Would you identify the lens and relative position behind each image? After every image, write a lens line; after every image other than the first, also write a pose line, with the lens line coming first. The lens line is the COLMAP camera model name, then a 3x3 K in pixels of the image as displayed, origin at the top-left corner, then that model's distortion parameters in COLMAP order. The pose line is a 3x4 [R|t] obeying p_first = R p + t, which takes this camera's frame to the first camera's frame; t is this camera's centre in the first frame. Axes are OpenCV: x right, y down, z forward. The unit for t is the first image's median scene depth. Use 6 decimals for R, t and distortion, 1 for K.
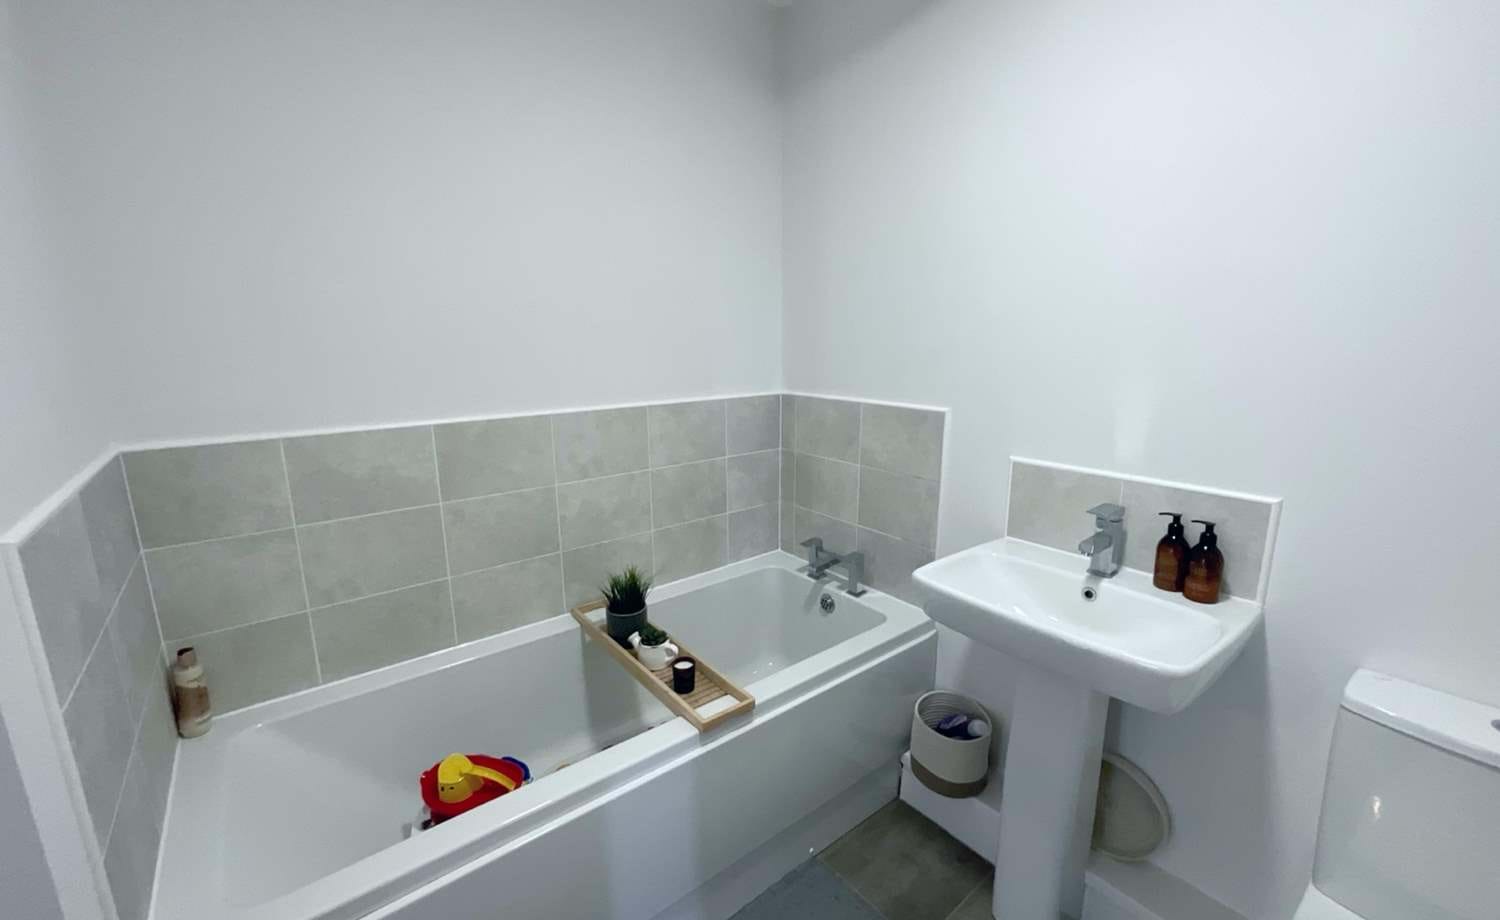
lens RADIAL K [[610.5, 0, 751.1], [0, 610.5, 455.6], [0, 0, 1]] dist [-0.000801, -0.000257]
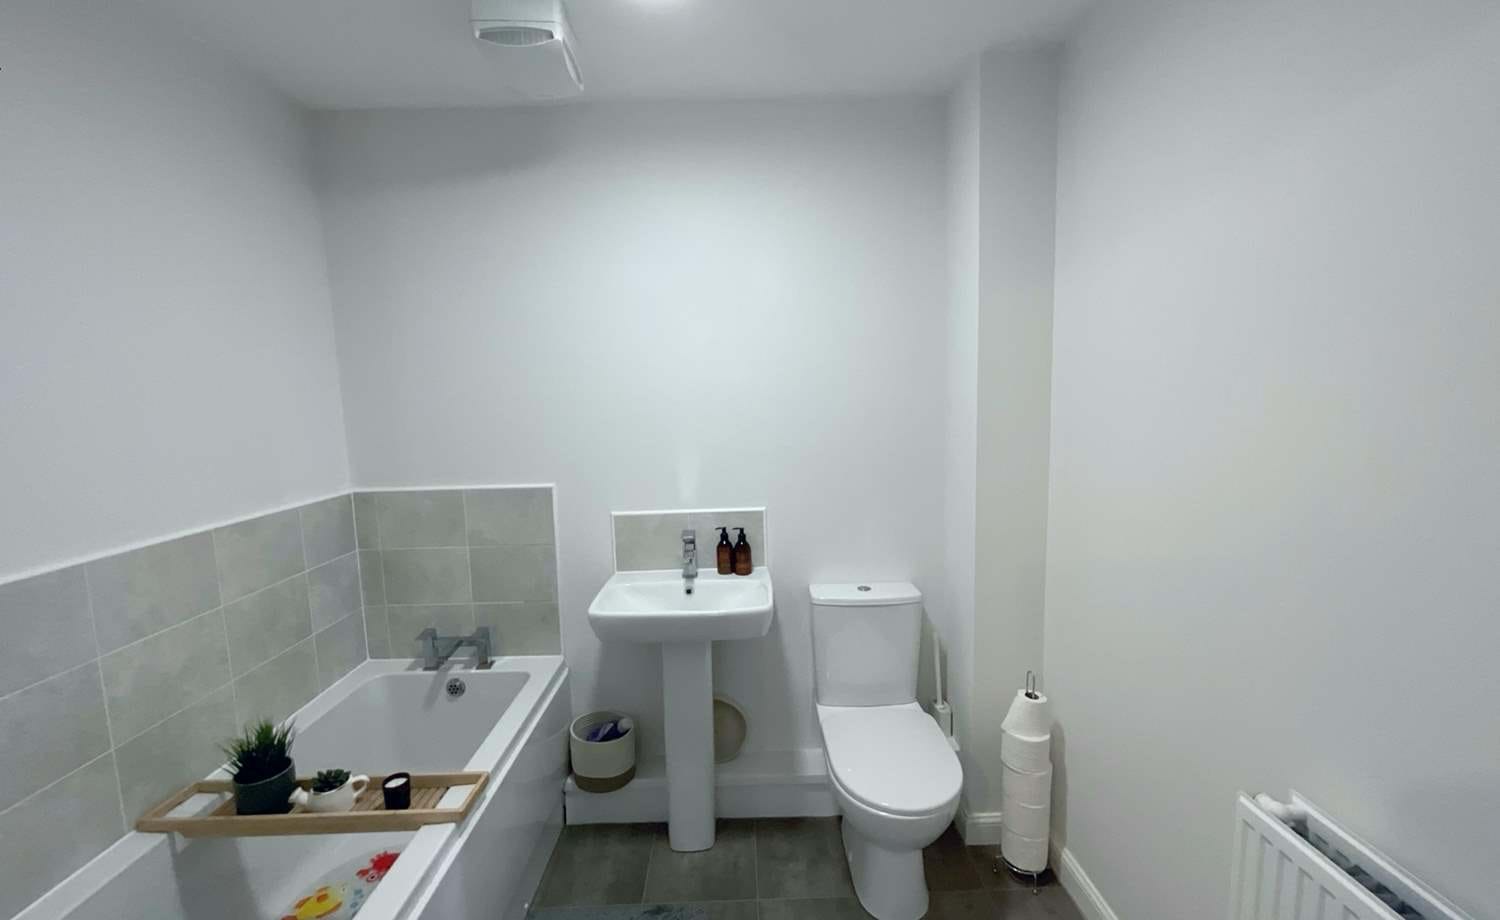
lens RADIAL K [[610.5, 0, 751.1], [0, 610.5, 455.6], [0, 0, 1]] dist [-0.000801, -0.000257]
pose [[0.614832, -0.095962, 0.782798, -0.375820], [0.180086, 0.983429, -0.020888, -0.033280], [-0.767822, 0.153814, 0.621925, -0.083348]]
